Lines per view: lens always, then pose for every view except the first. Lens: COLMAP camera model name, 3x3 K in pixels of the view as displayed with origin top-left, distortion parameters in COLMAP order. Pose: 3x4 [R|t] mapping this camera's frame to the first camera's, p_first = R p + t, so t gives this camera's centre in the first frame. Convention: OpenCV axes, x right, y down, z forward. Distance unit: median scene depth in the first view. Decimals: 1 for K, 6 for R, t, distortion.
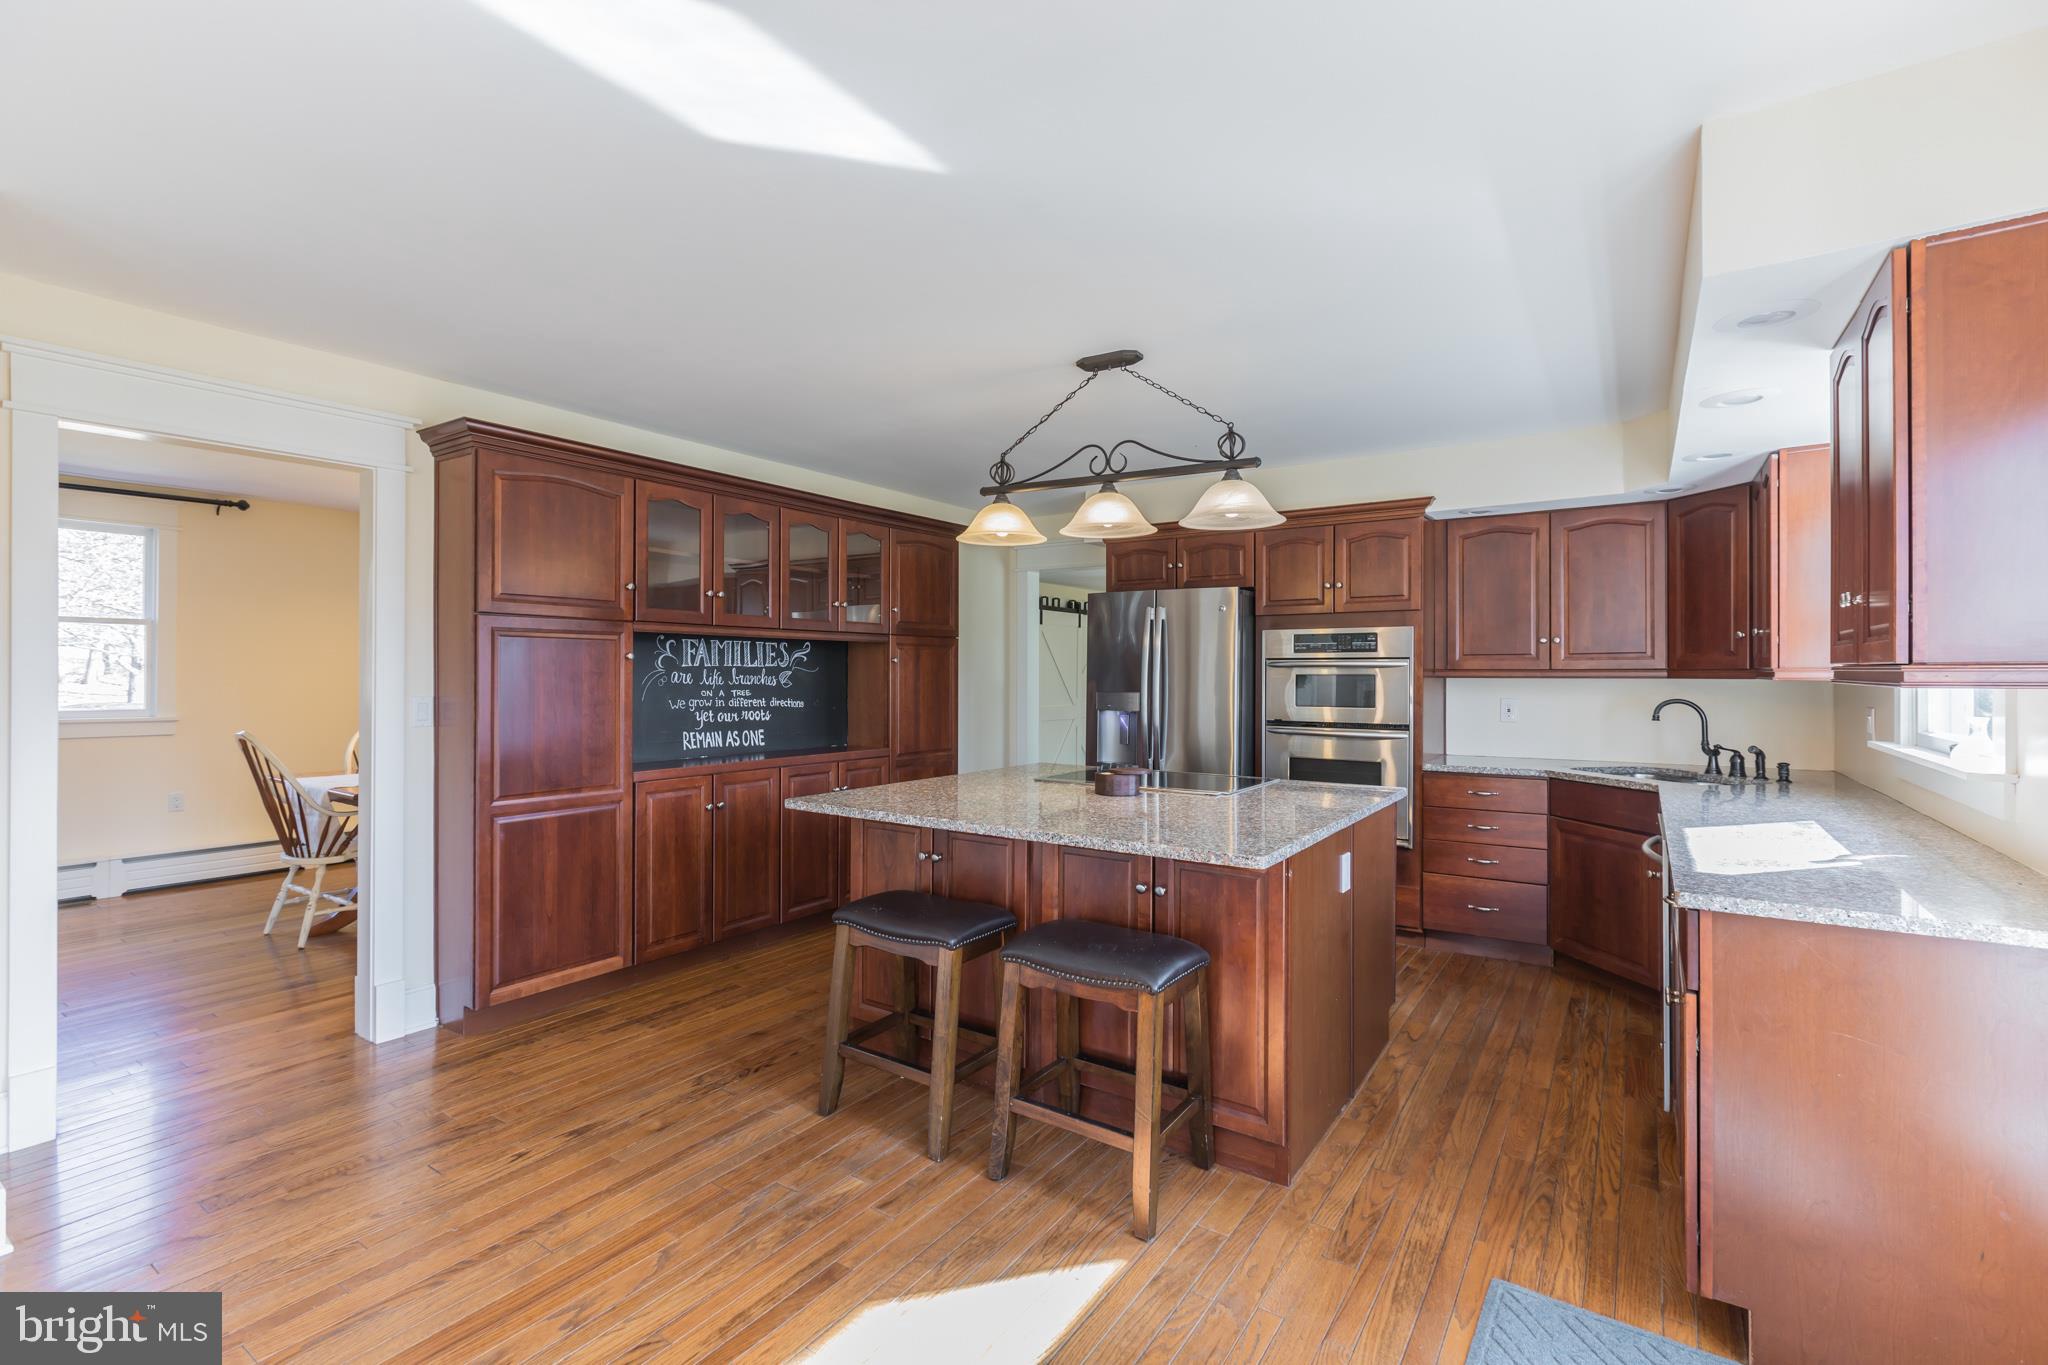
lens RADIAL K [[920.4, 0, 1032.5], [0, 920.4, 672.1], [0, 0, 1]] dist [0.002546, 0.000043]
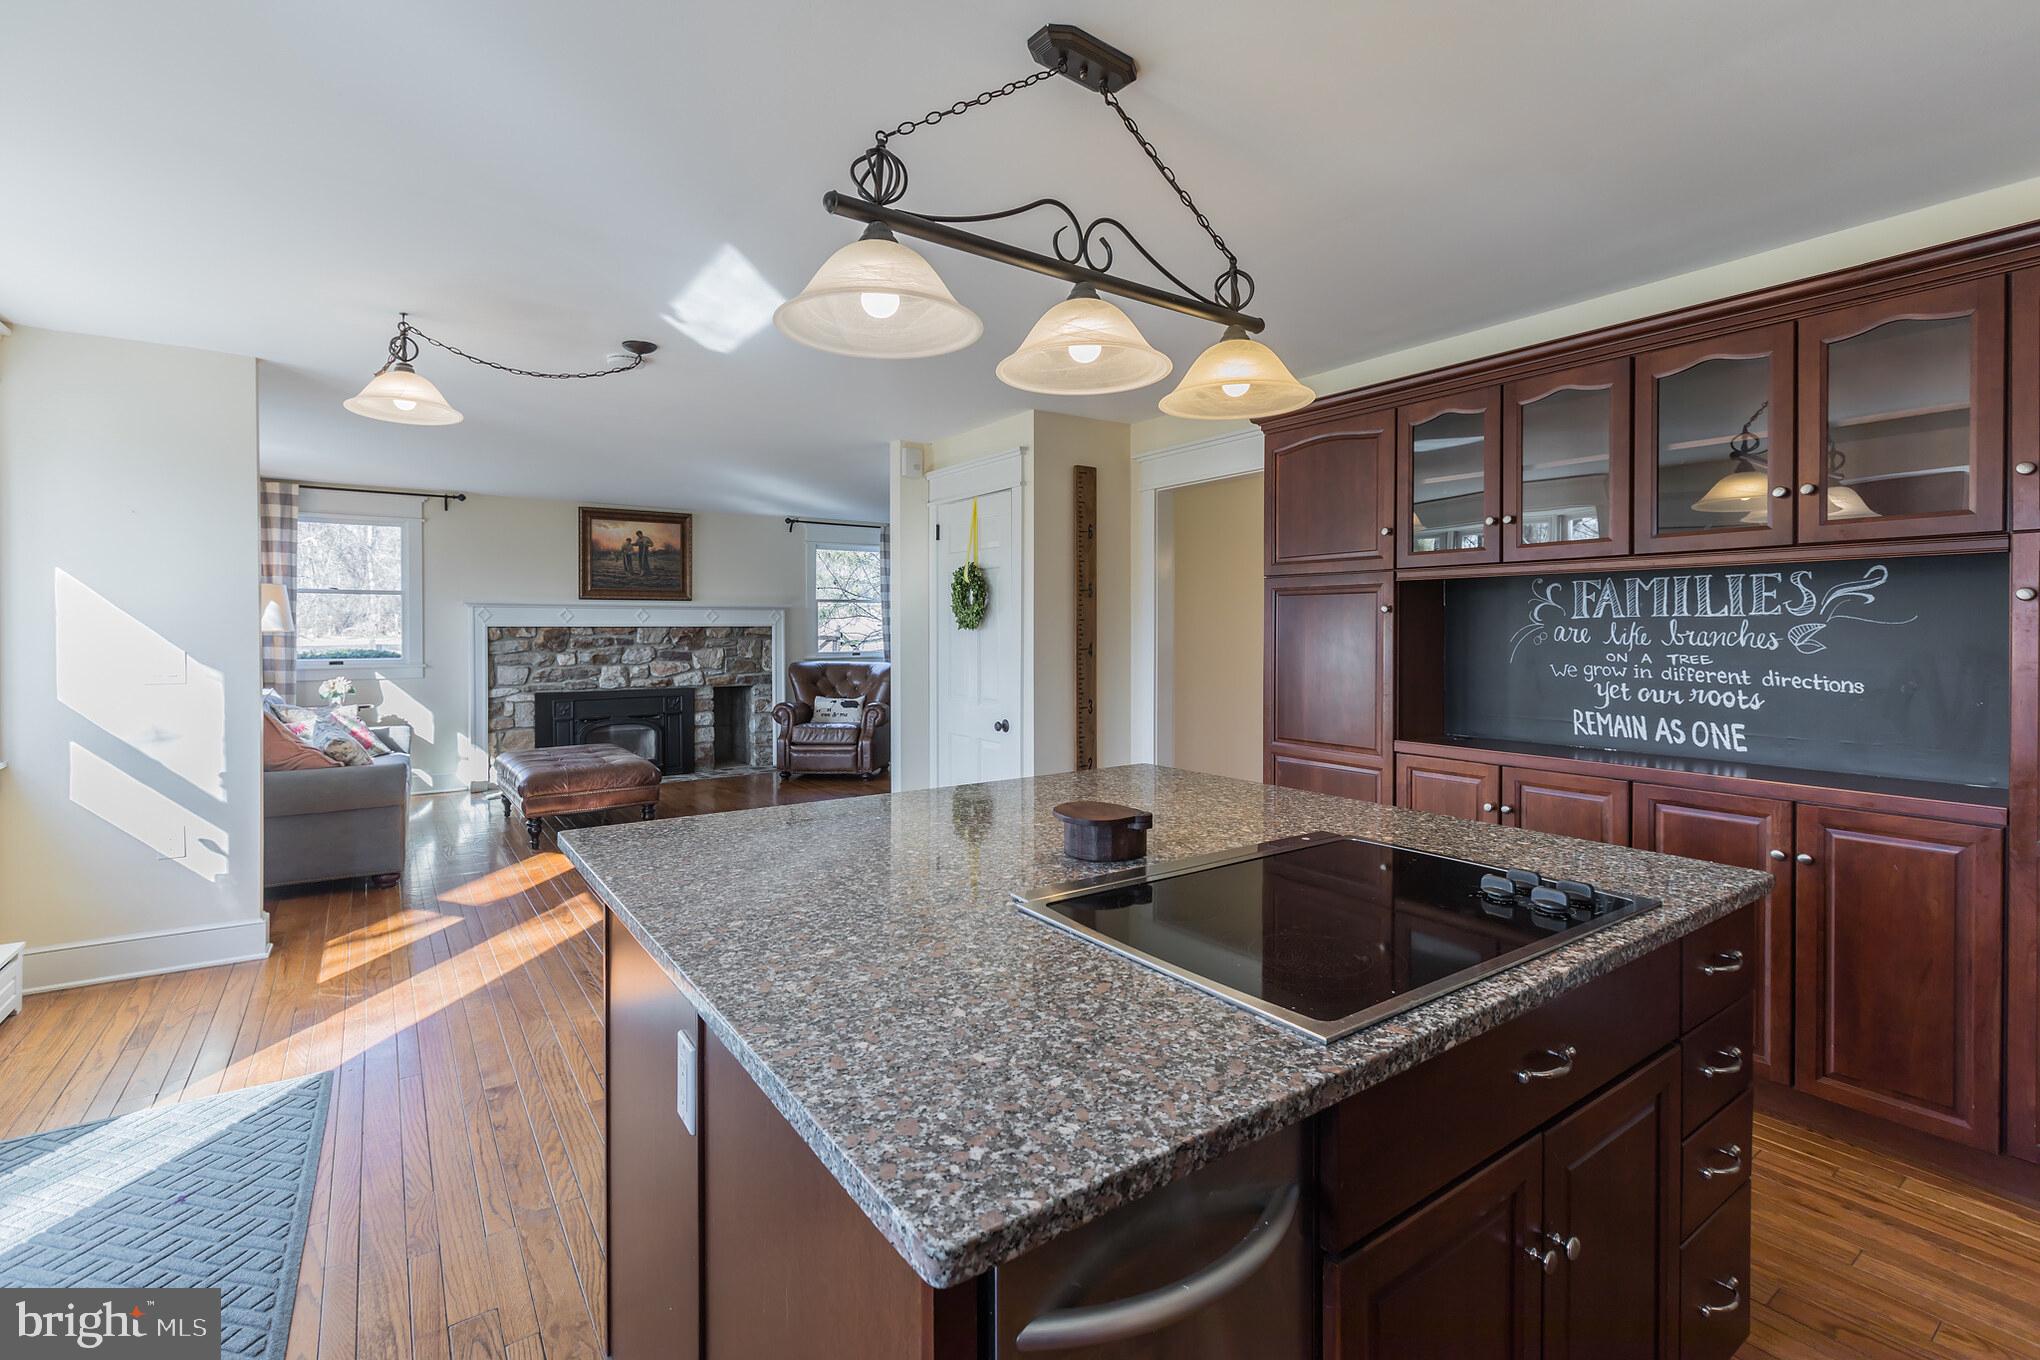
lens RADIAL K [[911.9, 0, 1015.4], [0, 911.9, 632.1], [0, 0, 1]] dist [0.003935, 0.000324]
pose [[-0.367967, -0.000713, -0.929838, 0.442153], [-0.000502, 1.000000, -0.000569, 0.004962], [0.929839, 0.000258, -0.367968, 0.842090]]
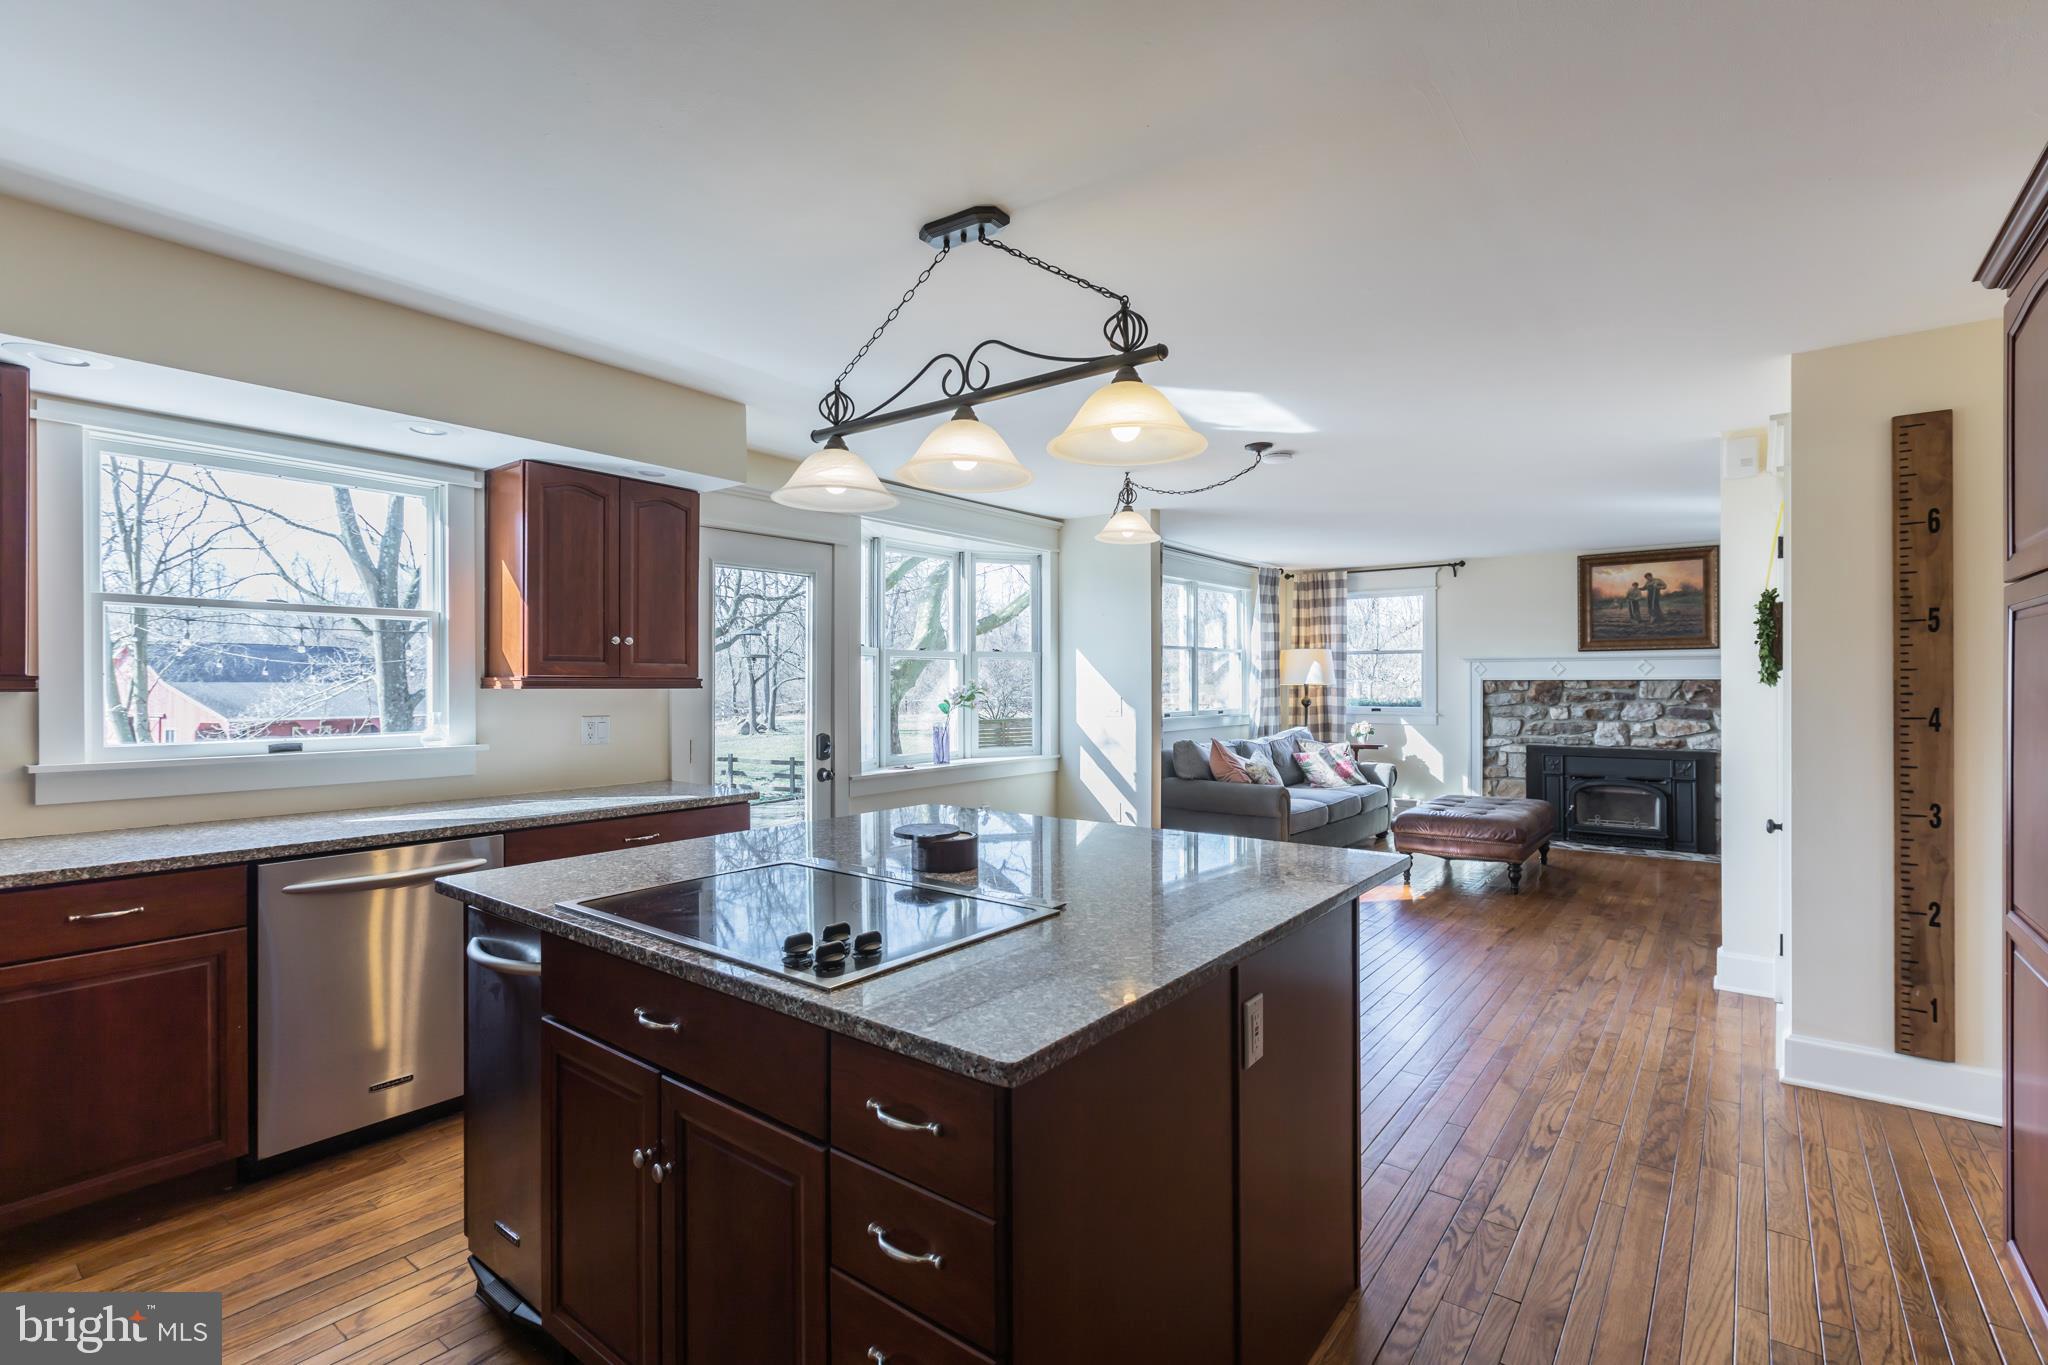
lens RADIAL K [[920.4, 0, 1032.5], [0, 920.4, 672.1], [0, 0, 1]] dist [0.002546, 0.000043]
pose [[-0.998051, -0.002296, 0.062363, -0.008417], [-0.002998, 0.999933, -0.011159, 0.000979], [-0.062334, -0.011324, -0.997991, 1.216323]]
